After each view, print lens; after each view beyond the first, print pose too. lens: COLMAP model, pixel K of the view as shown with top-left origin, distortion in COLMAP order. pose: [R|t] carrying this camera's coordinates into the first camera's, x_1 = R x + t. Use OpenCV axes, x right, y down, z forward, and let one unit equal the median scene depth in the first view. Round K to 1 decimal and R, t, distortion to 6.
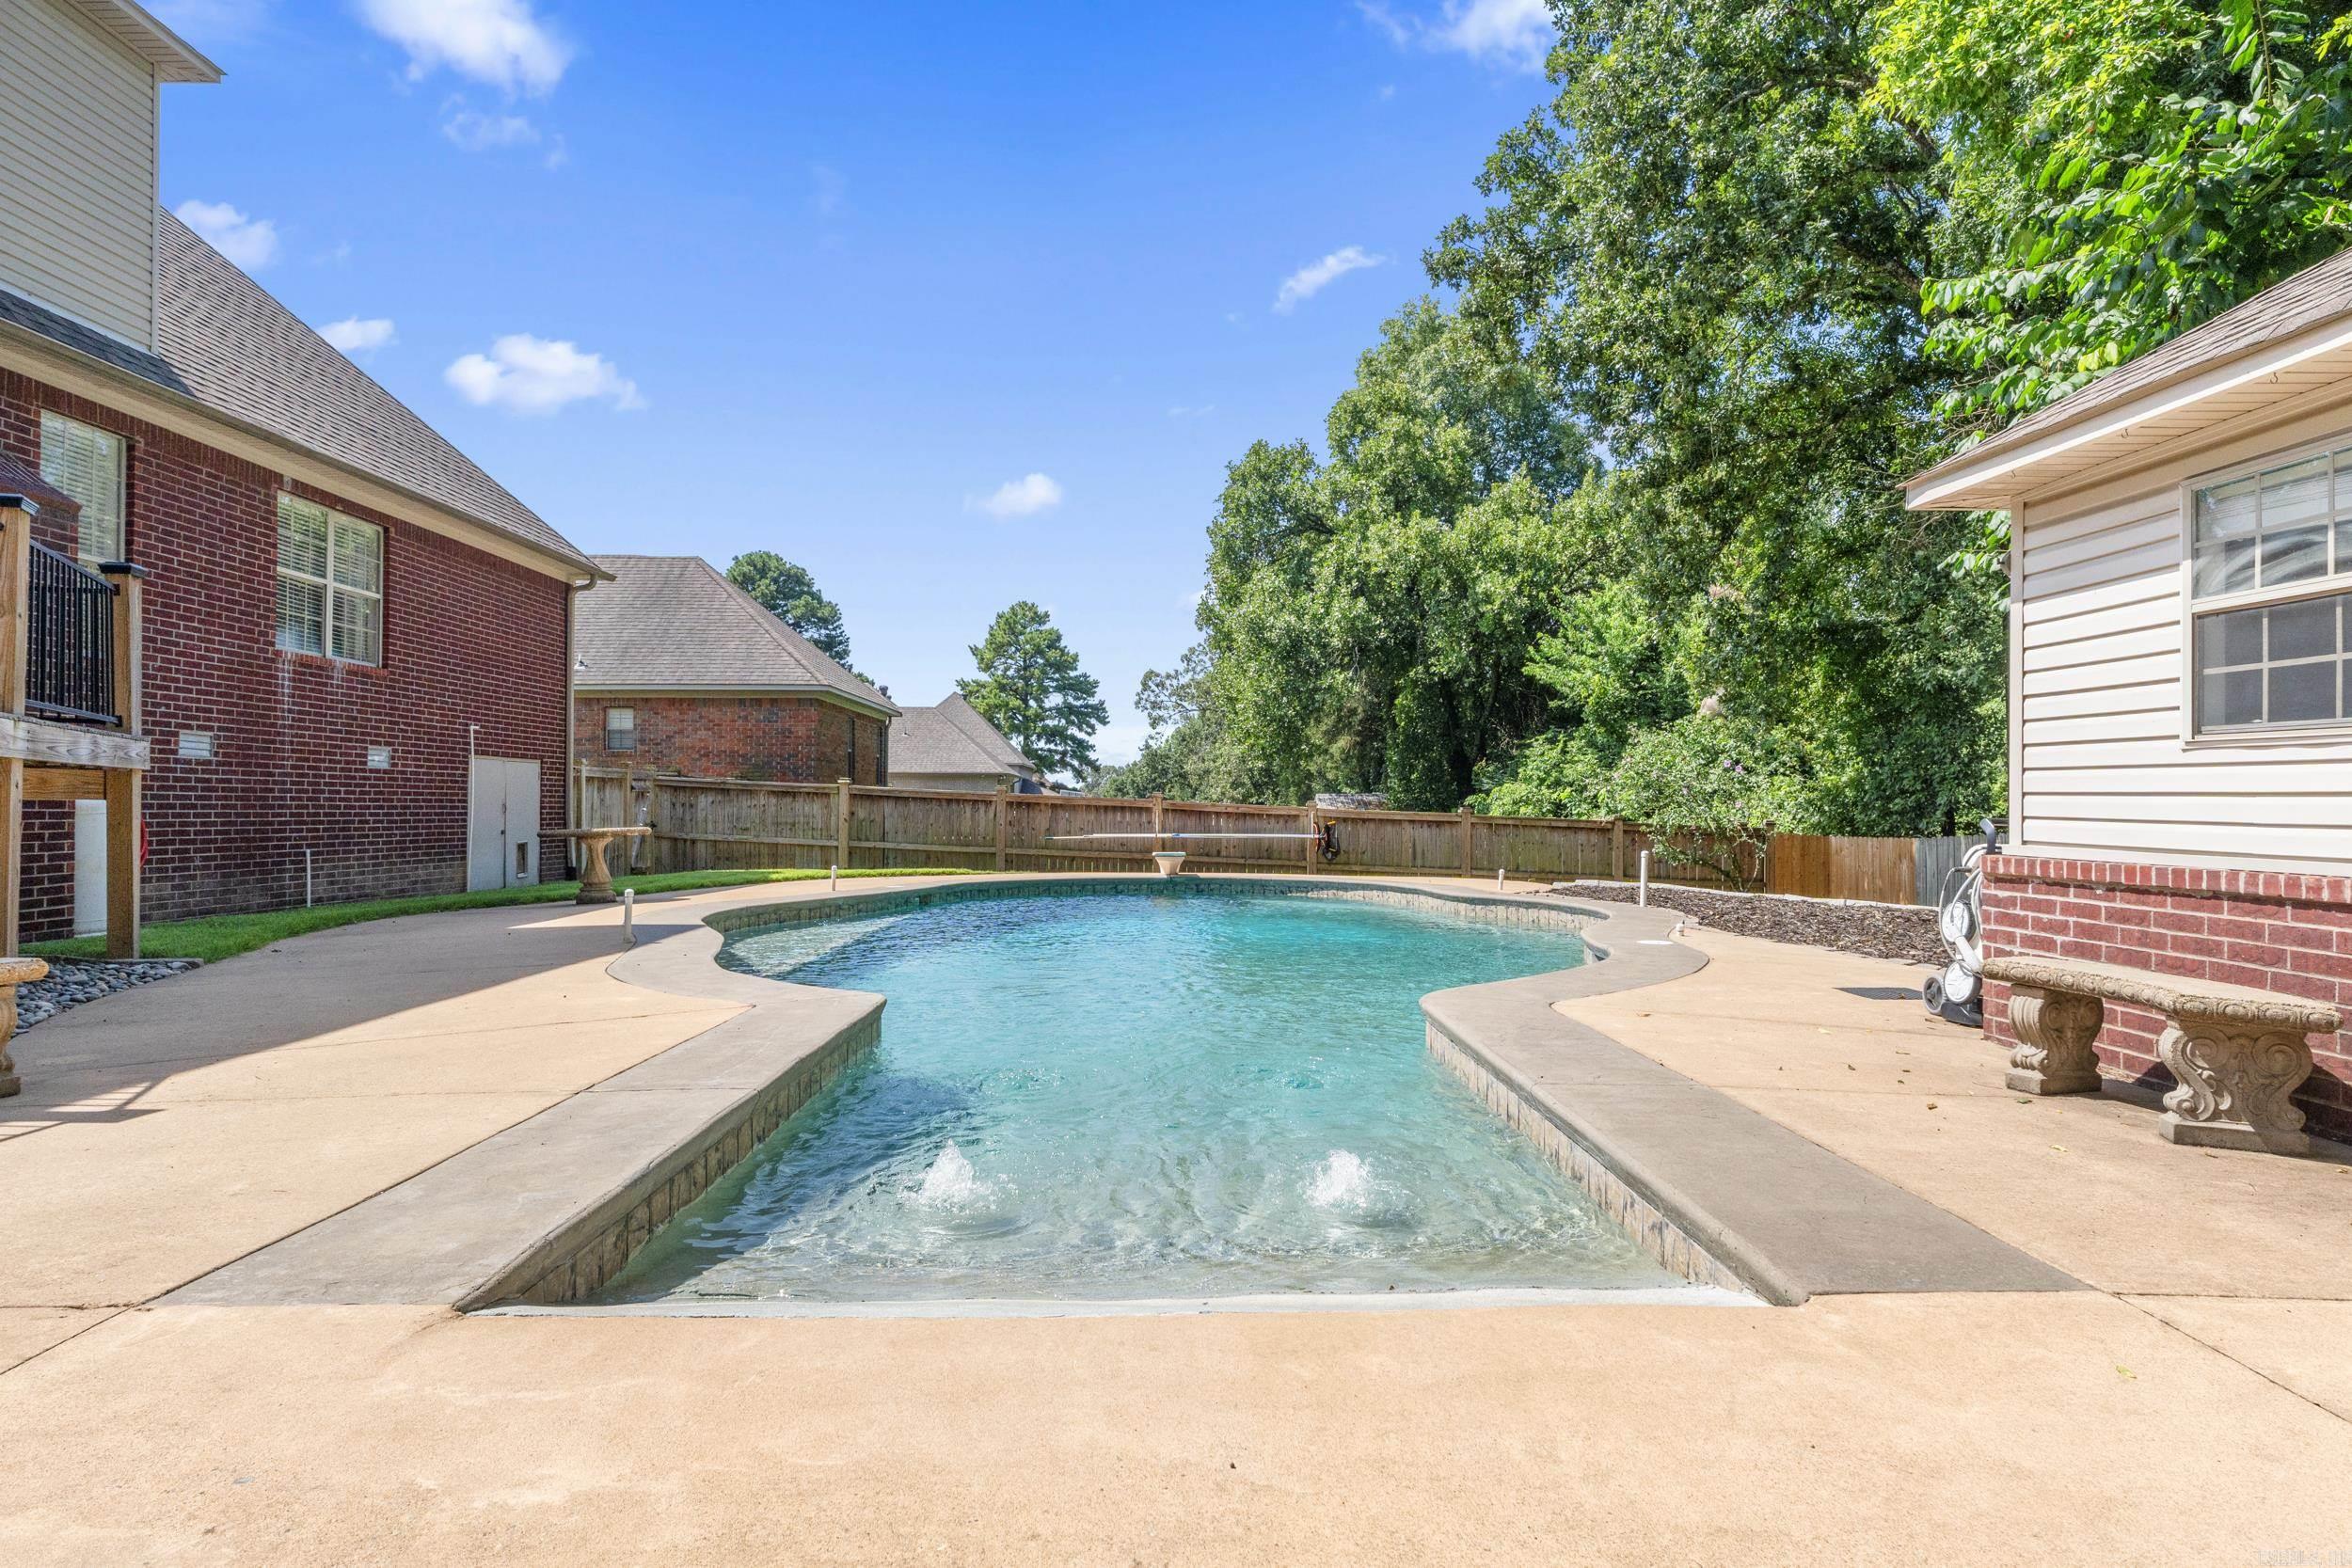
lens RADIAL K [[1360.5, 0, 1154.3], [0, 1360.5, 786.6], [0, 0, 1]] dist [-0.000210, -0.004280]
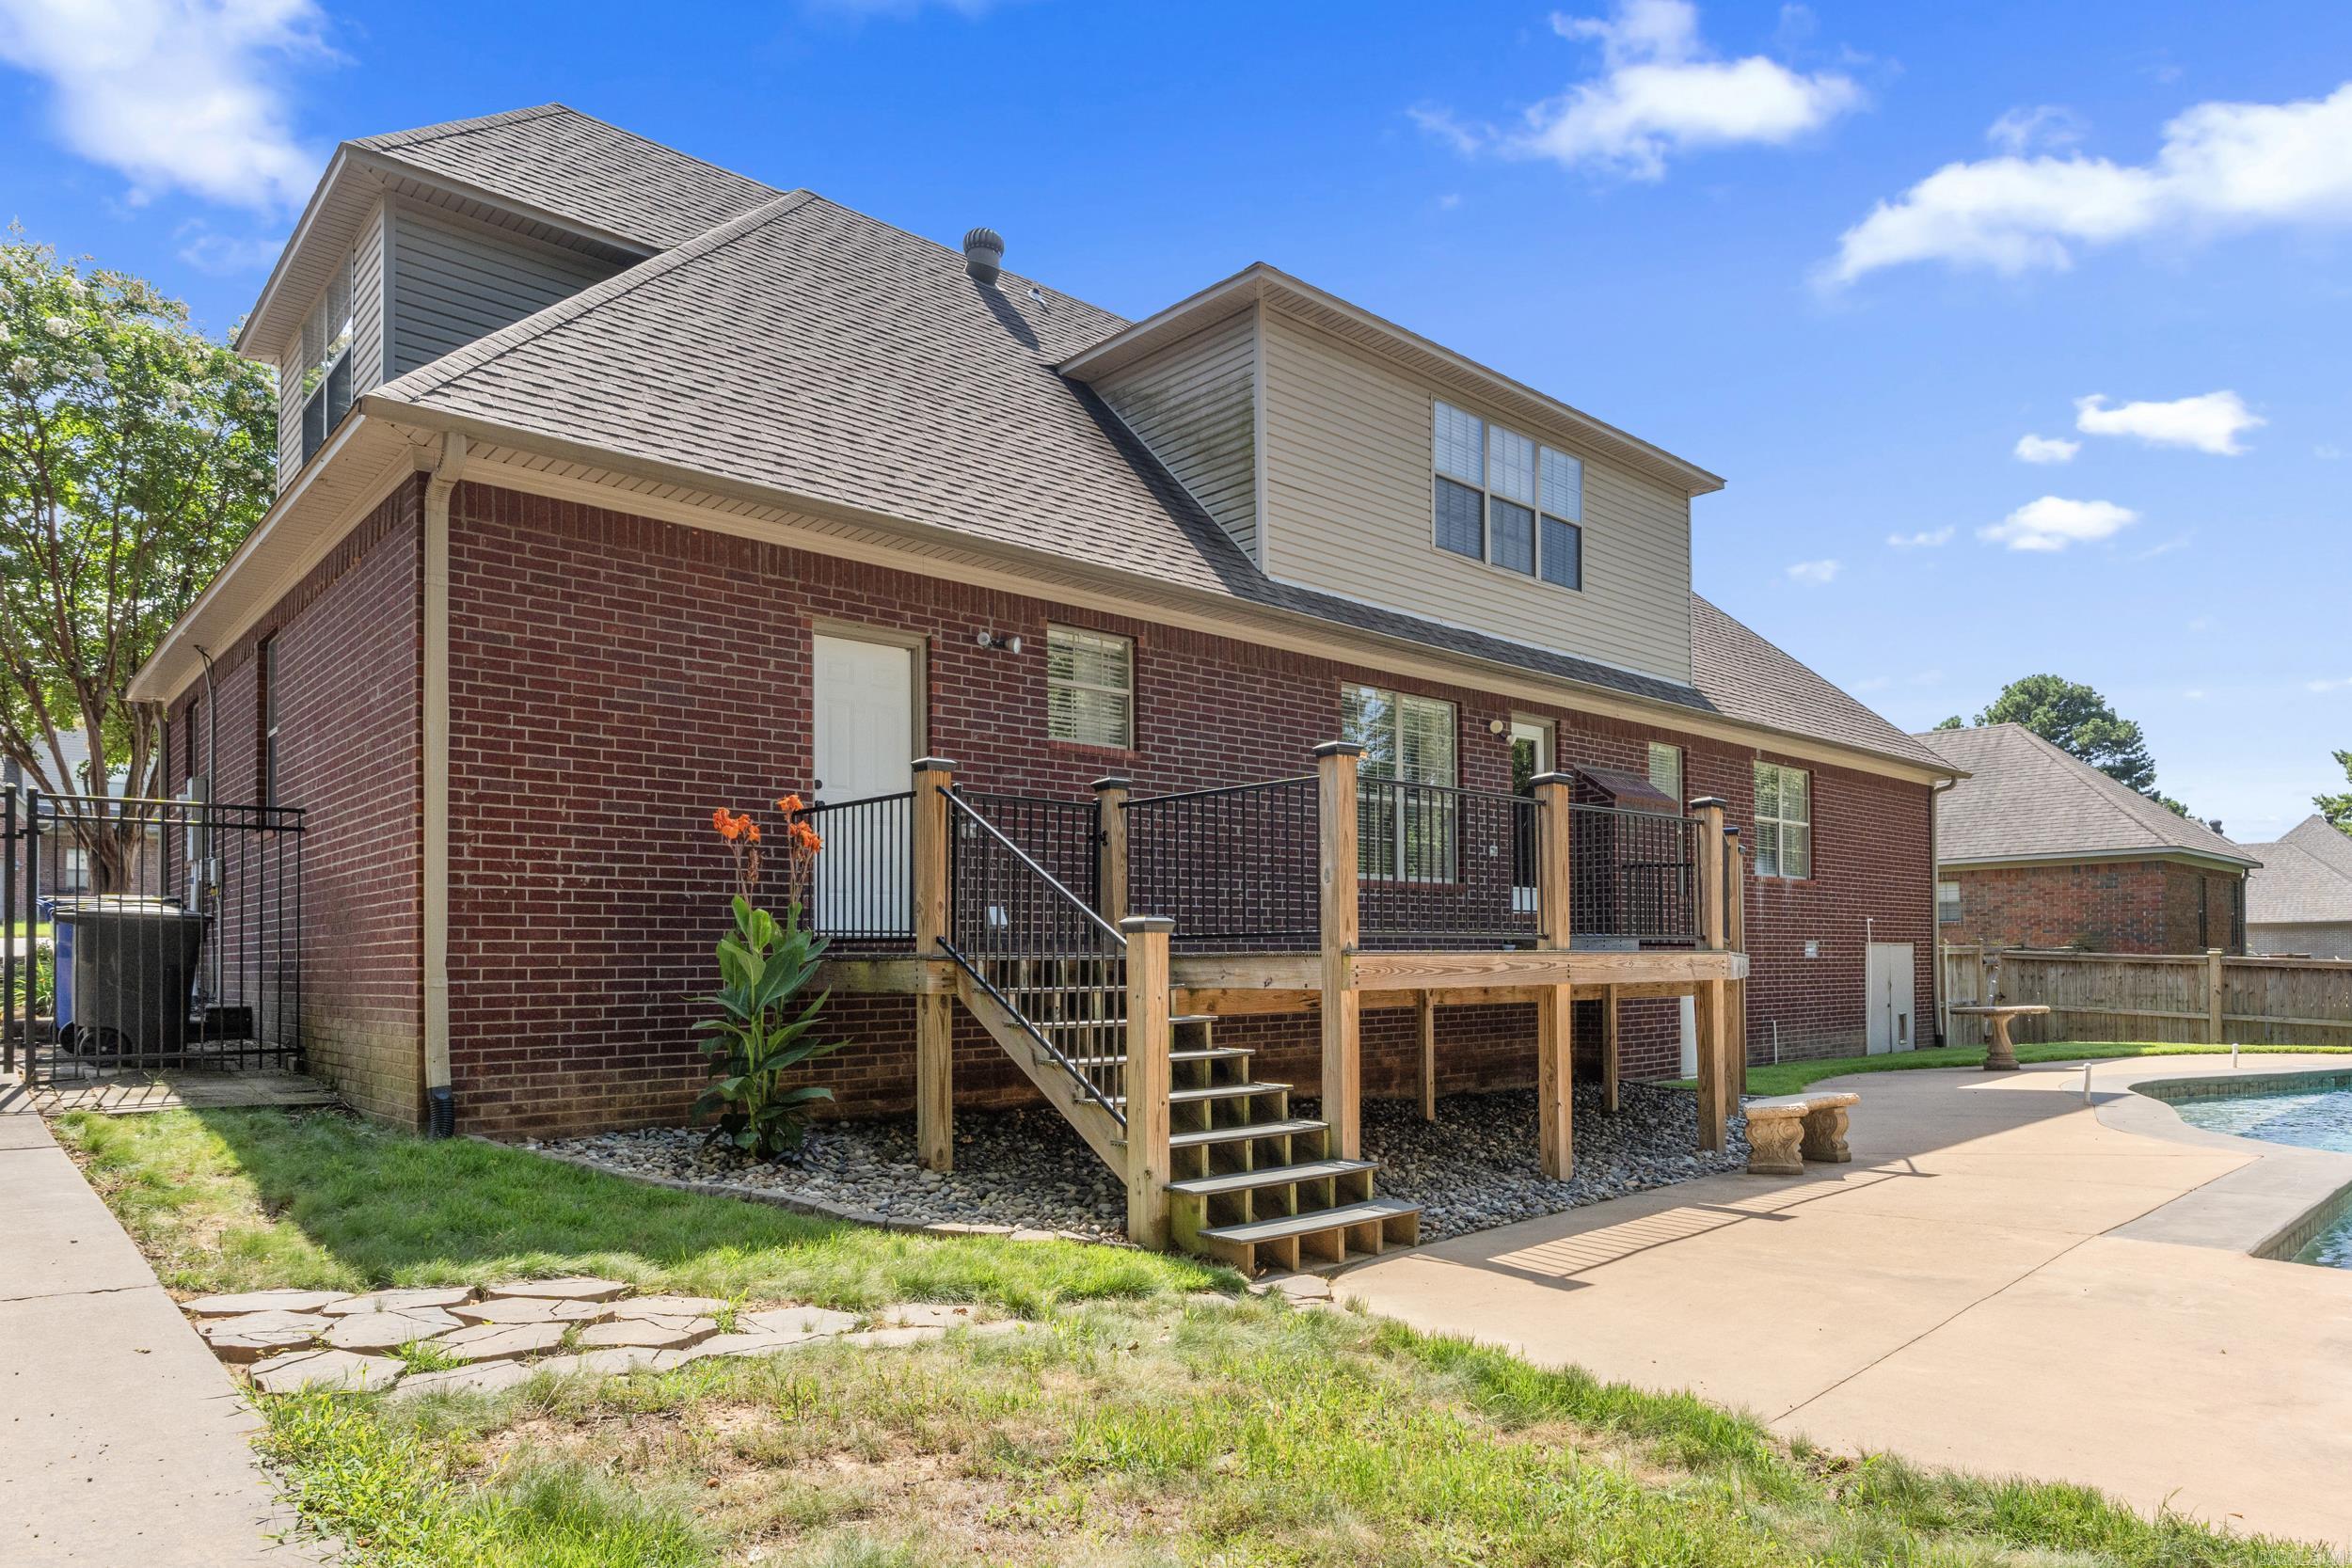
lens RADIAL K [[1428.3, 0, 1174.2], [0, 1428.3, 937.0], [0, 0, 1]] dist [-0.009425, -0.002568]
pose [[0.682887, -0.021942, -0.730195, 0.004014], [0.020604, 0.999730, -0.010771, -0.020447], [0.730234, -0.007689, 0.683154, -0.244334]]
